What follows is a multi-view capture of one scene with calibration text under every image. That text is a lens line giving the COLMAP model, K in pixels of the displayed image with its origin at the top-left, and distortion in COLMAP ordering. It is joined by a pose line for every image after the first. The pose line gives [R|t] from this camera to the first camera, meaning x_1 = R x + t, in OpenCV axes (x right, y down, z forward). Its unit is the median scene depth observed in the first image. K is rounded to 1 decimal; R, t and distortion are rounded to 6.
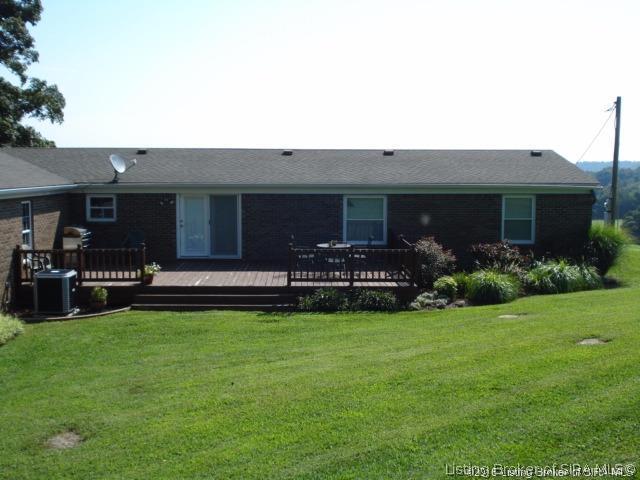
lens RADIAL K [[763.7, 0, 320.0], [0, 763.7, 240.0], [0, 0, 1]] dist [-0.006450, -0.017955]
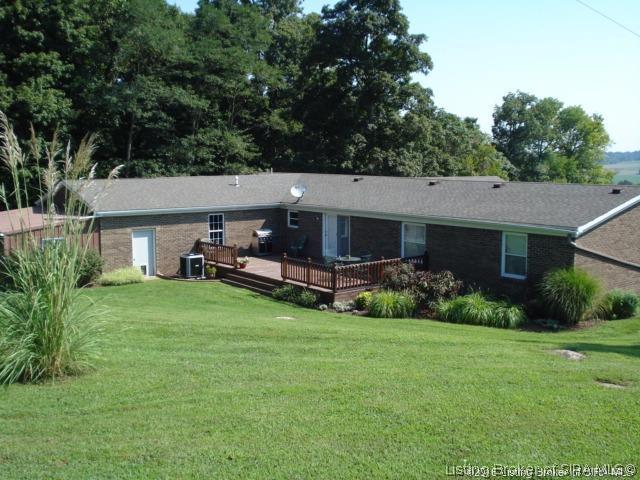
lens RADIAL K [[763.7, 0, 320.0], [0, 763.7, 240.0], [0, 0, 1]] dist [-0.006450, -0.017955]
pose [[0.566930, 0.088582, -0.818989, 0.998771], [-0.075024, 0.995622, 0.055753, -0.089580], [0.820343, 0.029836, 0.571094, 0.169225]]
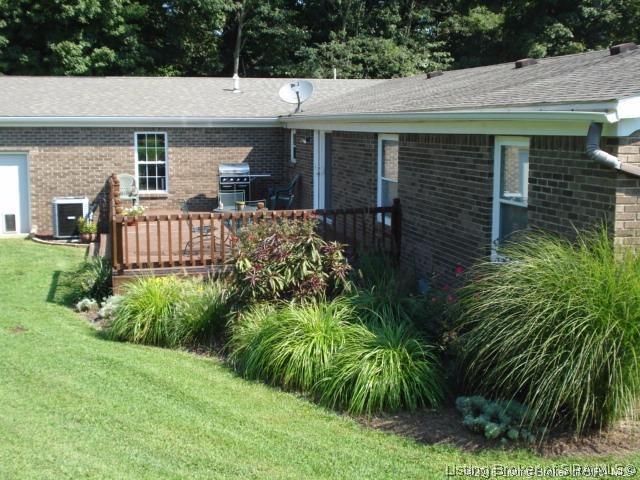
lens RADIAL K [[929.6, 0, 320.0], [0, 929.6, 240.0], [0, 0, 1]] dist [0.020651, 0.021296]
pose [[0.183085, 0.119239, -0.975839, 0.704067], [-0.098172, 0.989873, 0.102535, -0.048079], [0.978183, 0.077028, 0.192937, 0.838436]]
